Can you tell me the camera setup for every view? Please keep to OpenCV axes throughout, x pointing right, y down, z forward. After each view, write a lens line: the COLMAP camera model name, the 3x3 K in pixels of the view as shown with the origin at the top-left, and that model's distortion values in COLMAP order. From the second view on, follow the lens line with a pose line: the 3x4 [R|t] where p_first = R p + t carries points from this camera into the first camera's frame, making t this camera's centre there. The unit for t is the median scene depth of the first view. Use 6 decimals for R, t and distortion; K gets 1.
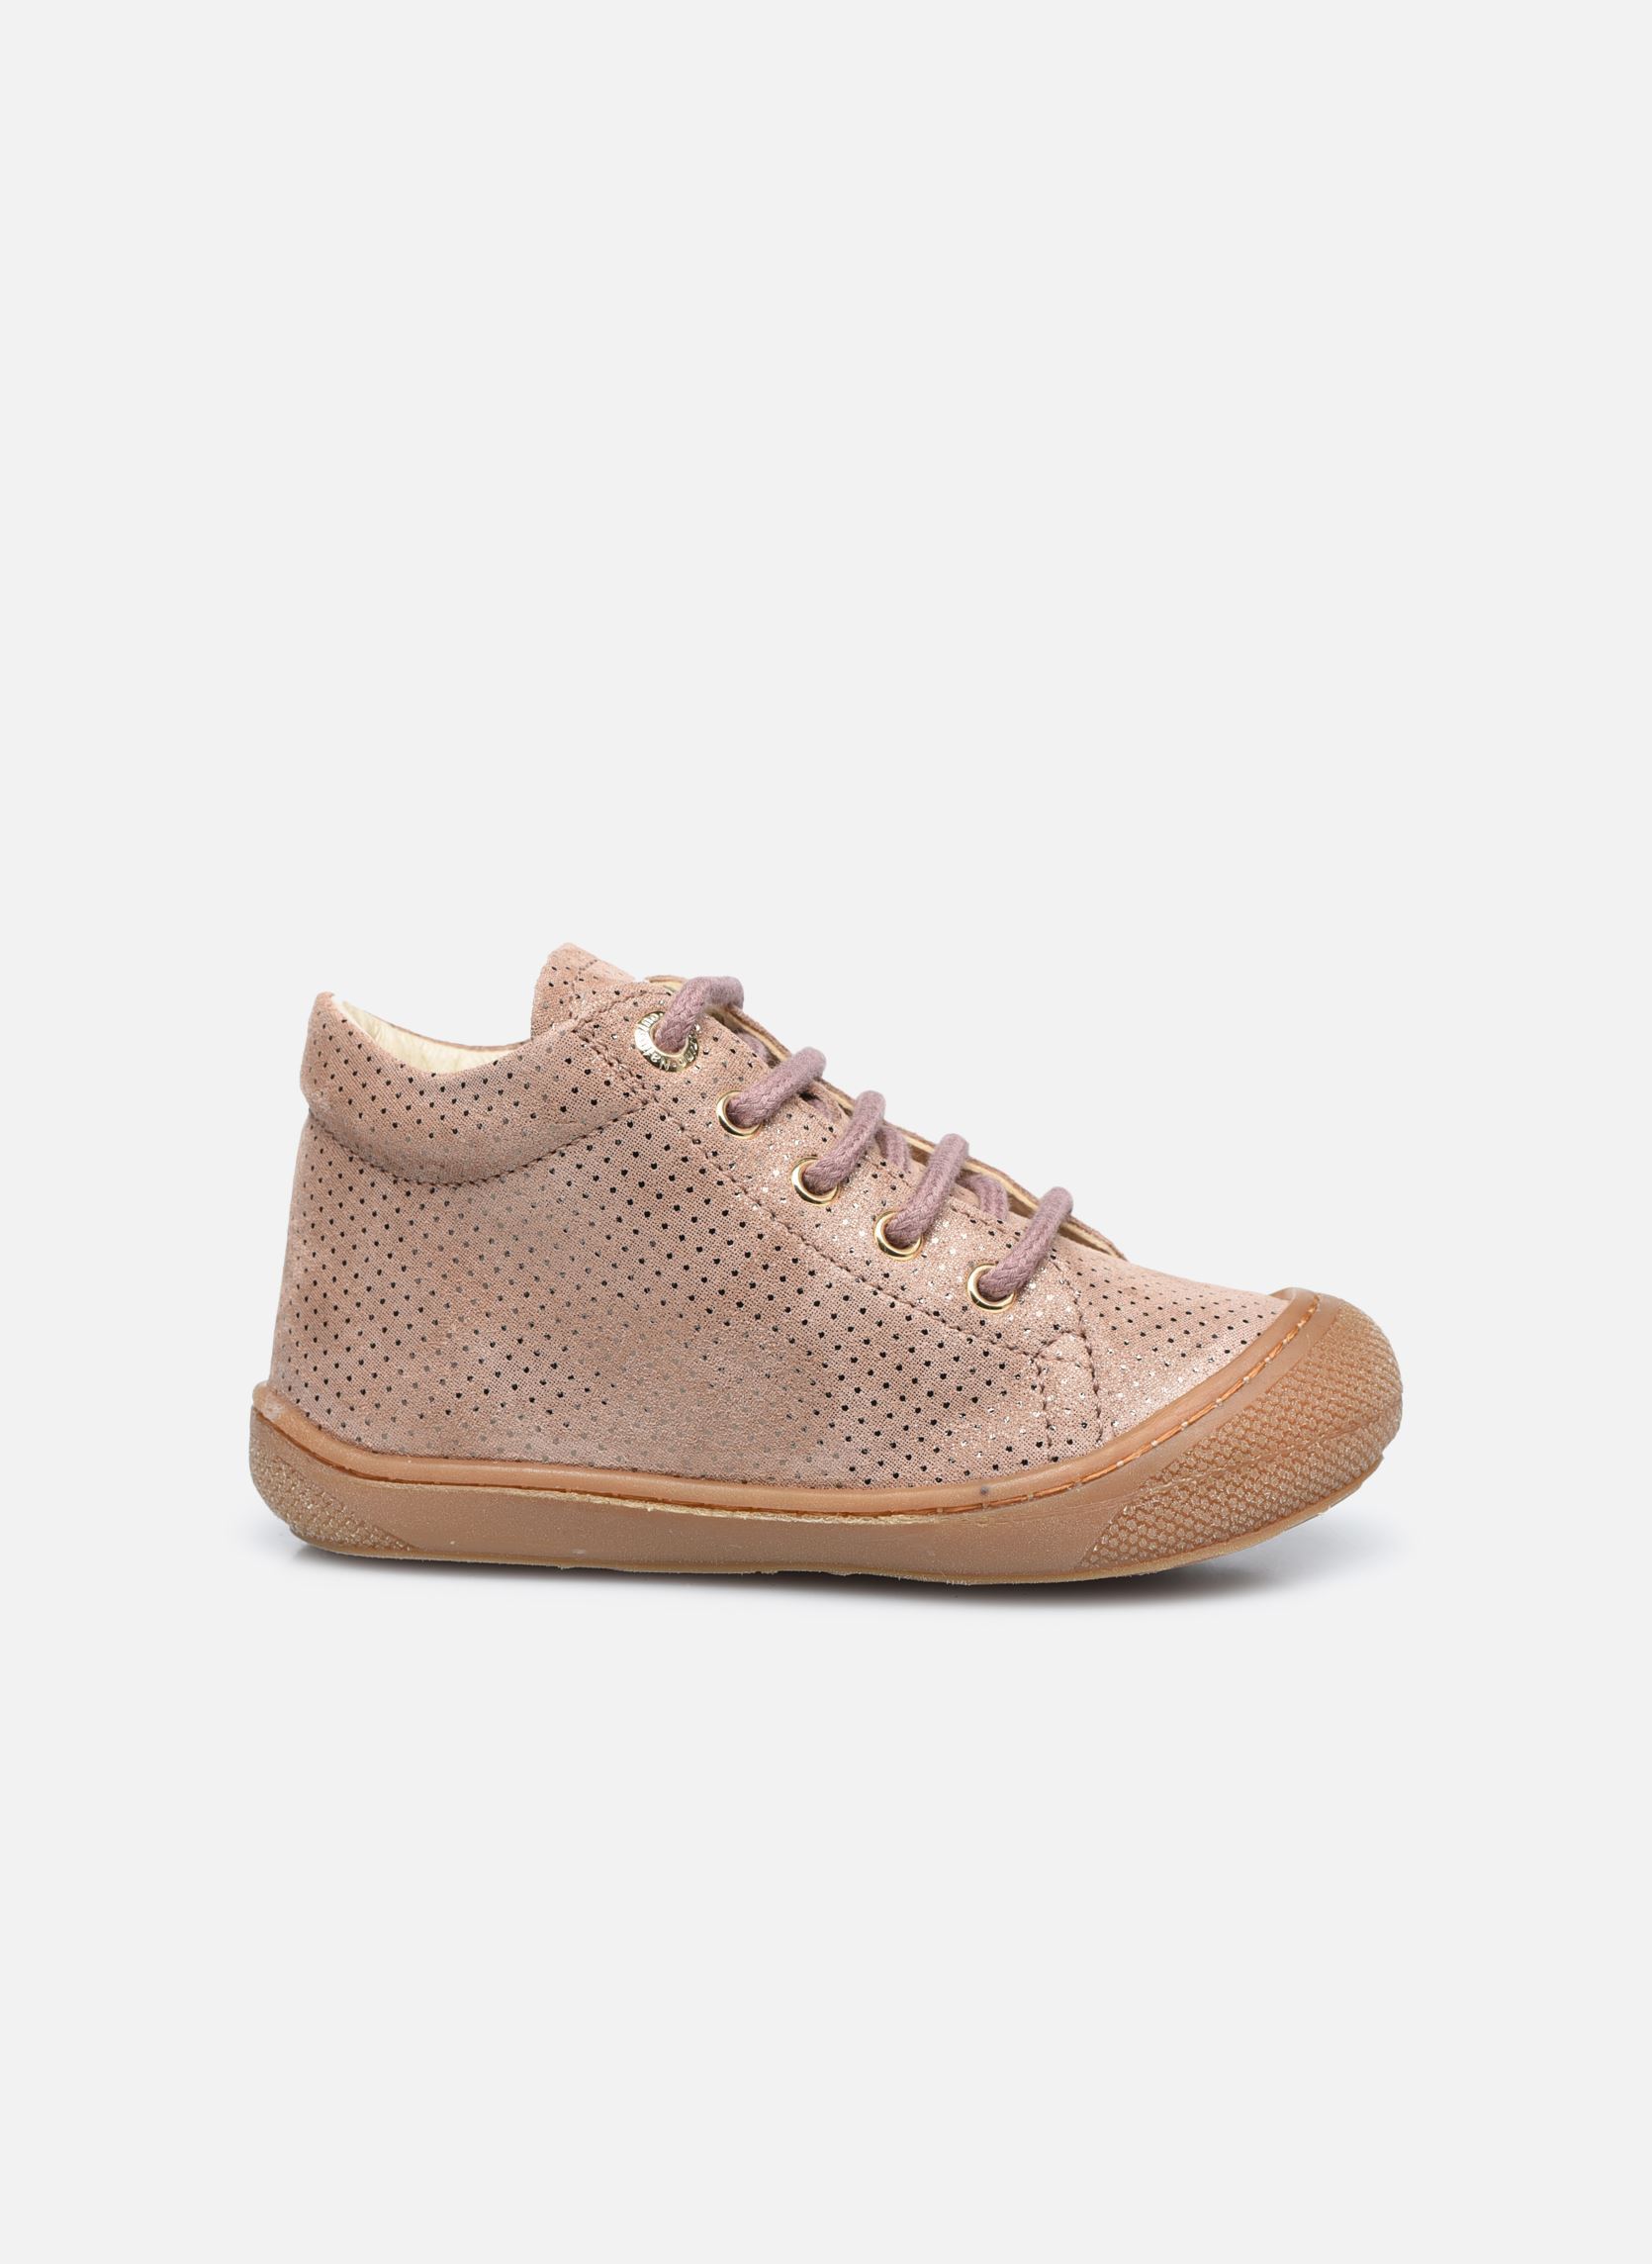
lens RADIAL K [[7179.6, 0, 825.8], [0, 7179.6, 1131.3], [0, 0, 1]] dist [-0.248560, 0.000000]
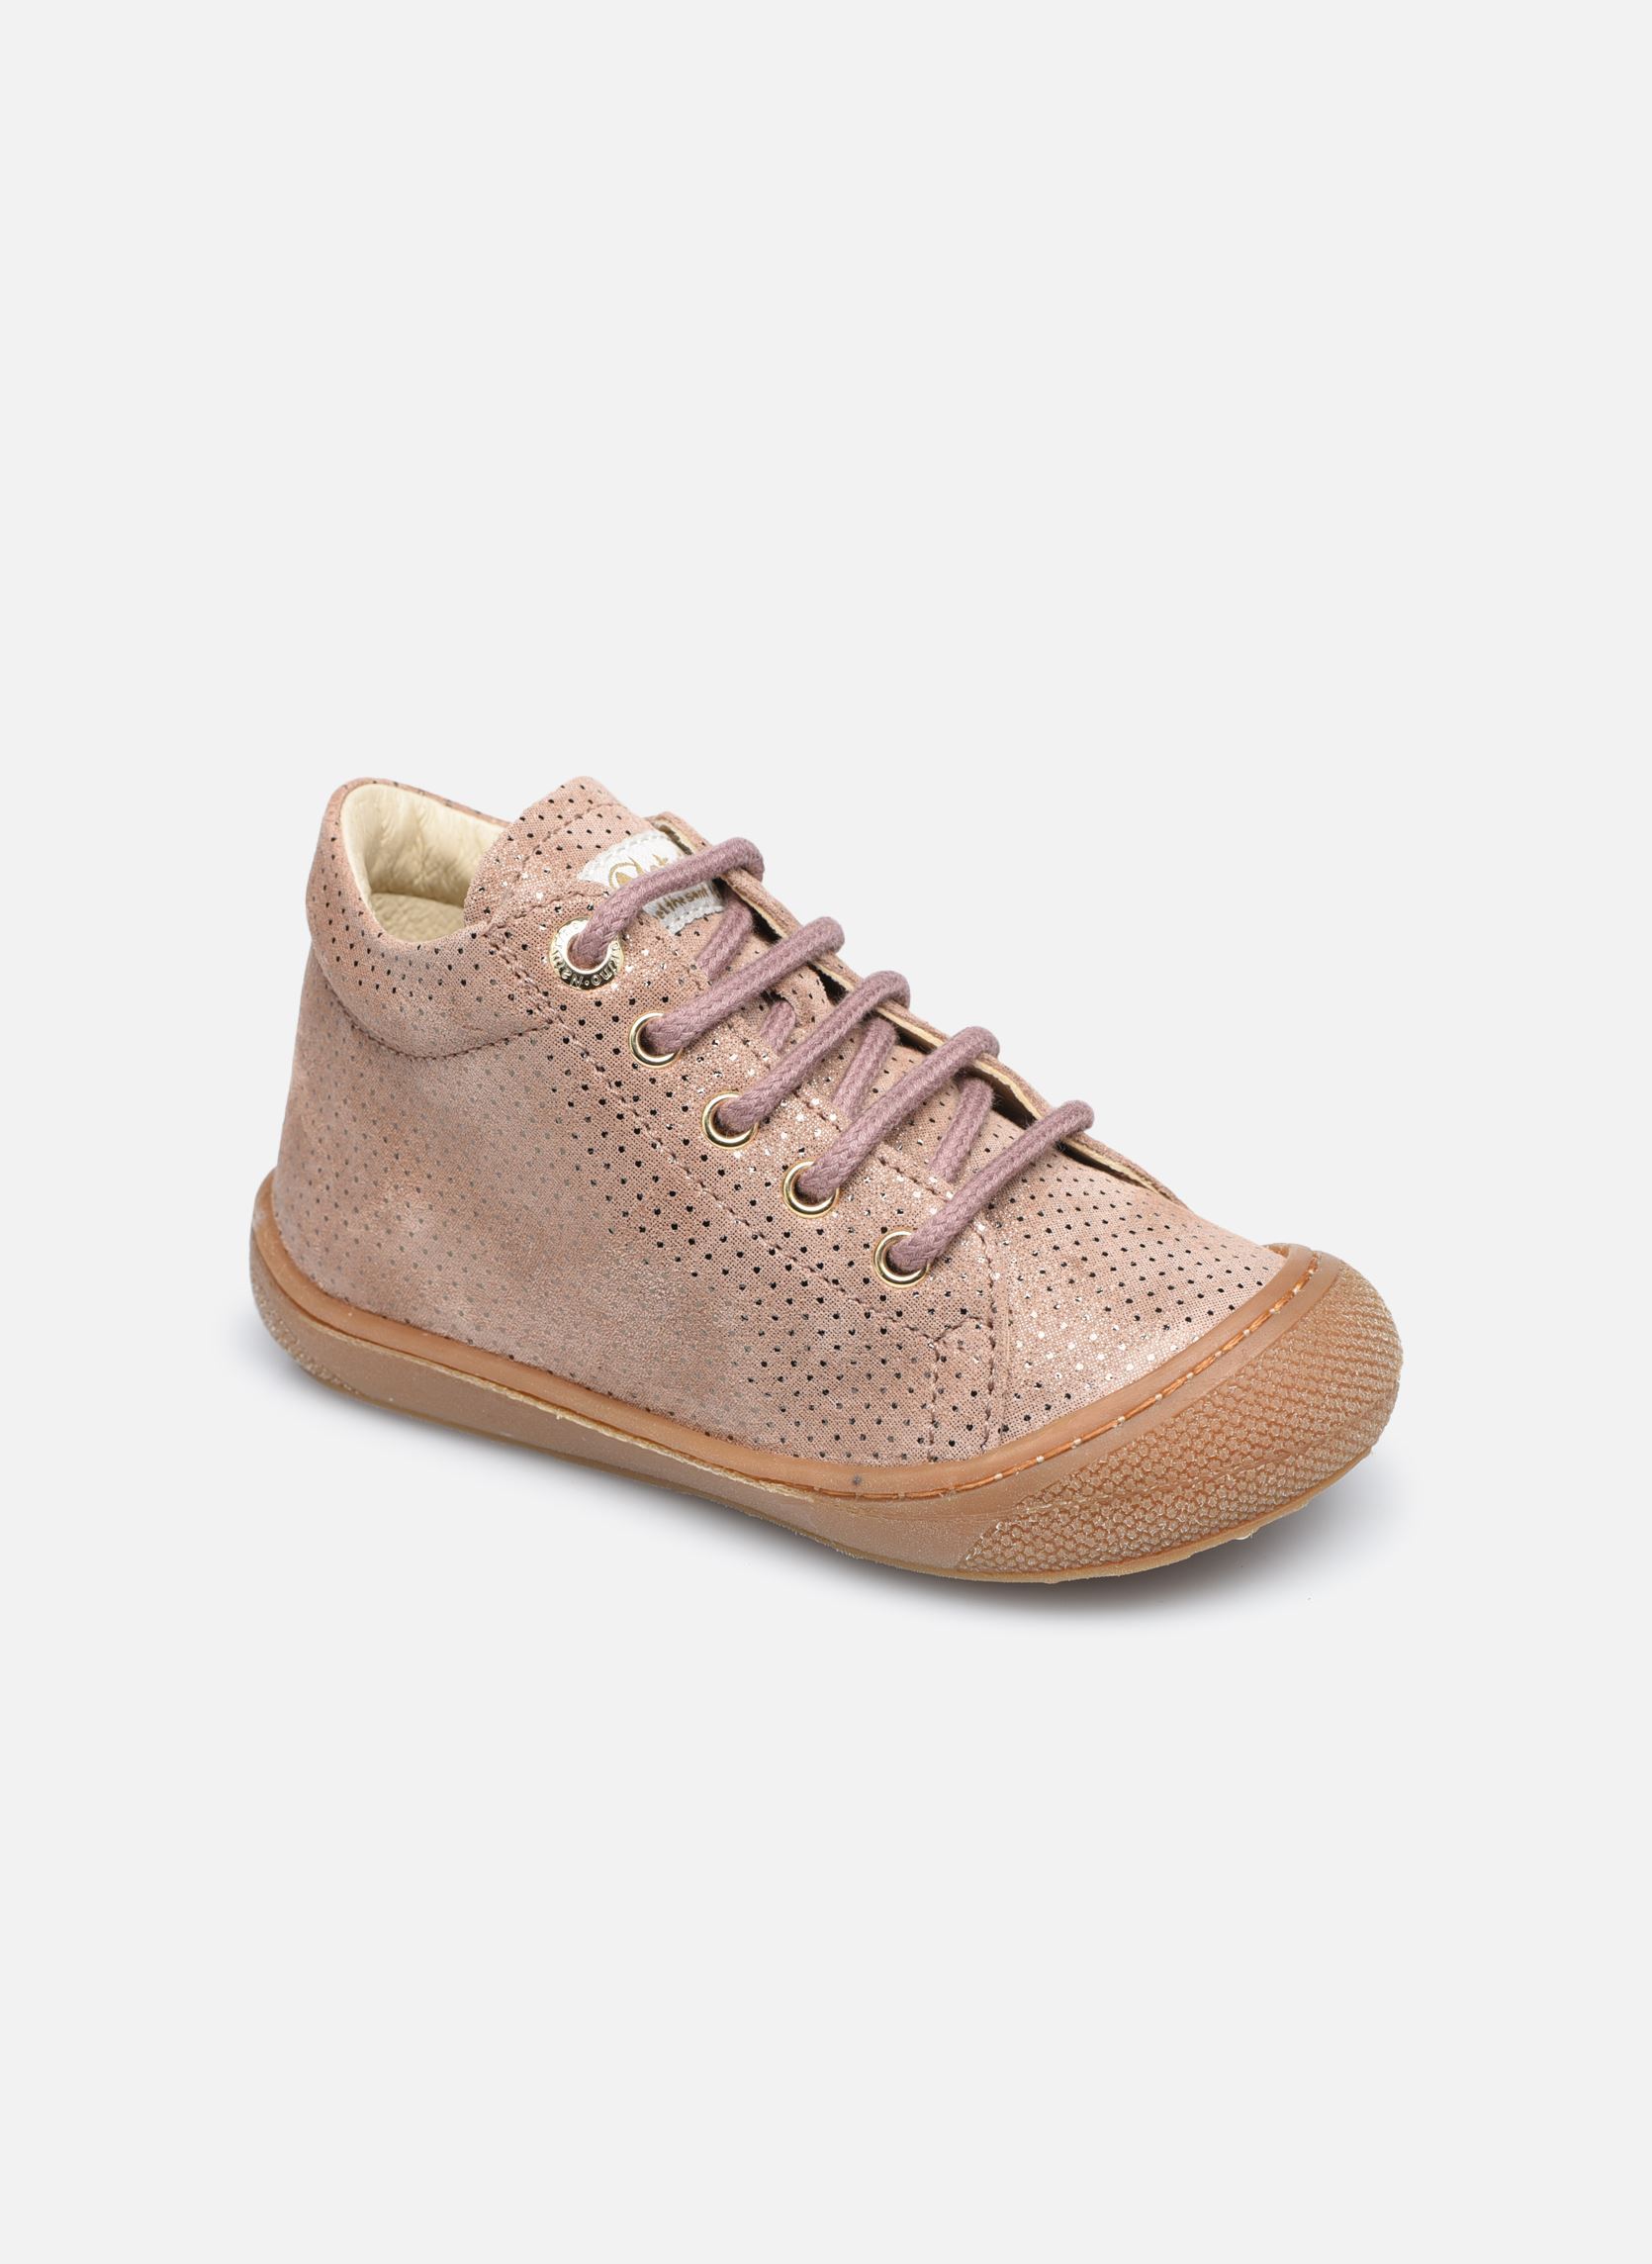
lens RADIAL K [[7179.6, 0, 826.1], [0, 7179.6, 1132.2], [0, 0, 1]] dist [-0.248560, 0.000000]
pose [[0.926137, 0.158808, -0.342127, 0.328700], [-0.045711, 0.947616, 0.316124, -0.286214], [0.374408, -0.277135, 0.884881, 0.184242]]
